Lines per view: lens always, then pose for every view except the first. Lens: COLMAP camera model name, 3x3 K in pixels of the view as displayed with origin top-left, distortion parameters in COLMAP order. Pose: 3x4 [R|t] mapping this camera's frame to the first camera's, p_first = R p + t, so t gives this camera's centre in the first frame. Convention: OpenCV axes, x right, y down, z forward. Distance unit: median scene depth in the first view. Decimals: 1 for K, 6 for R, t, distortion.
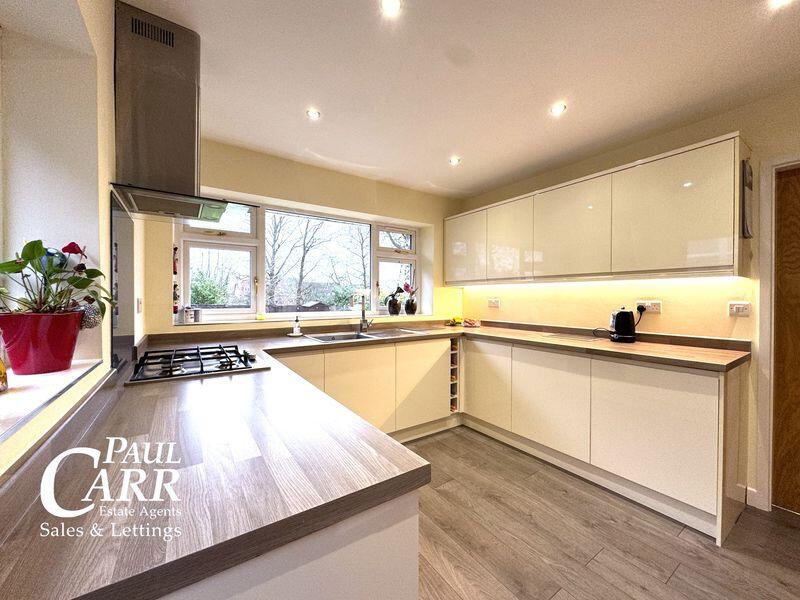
lens RADIAL K [[320.5, 0, 398.2], [0, 320.5, 300.1], [0, 0, 1]] dist [0.000640, 0.000166]
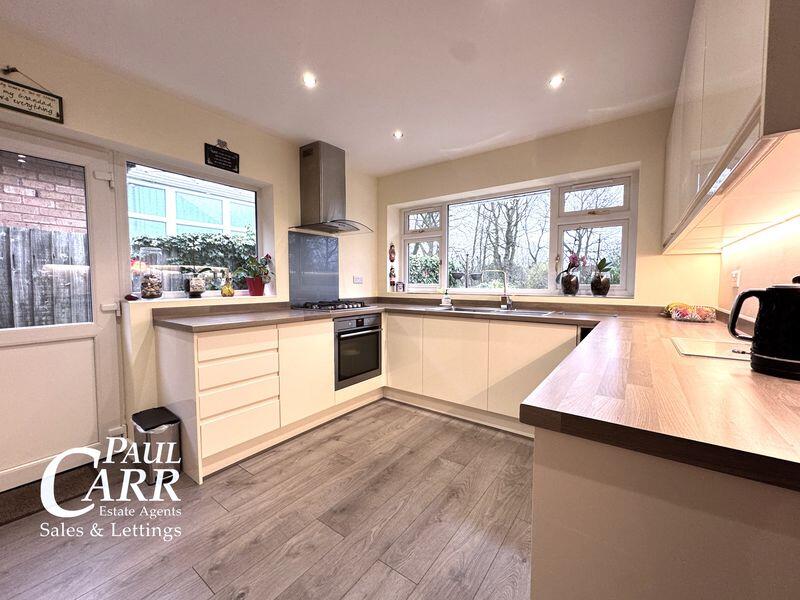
lens RADIAL K [[320.5, 0, 398.2], [0, 320.5, 300.1], [0, 0, 1]] dist [0.000640, 0.000166]
pose [[0.335128, 0.054525, -0.940593, 0.789056], [-0.007240, 0.998444, 0.055299, 0.023061], [0.942145, -0.011722, 0.335002, 0.420775]]
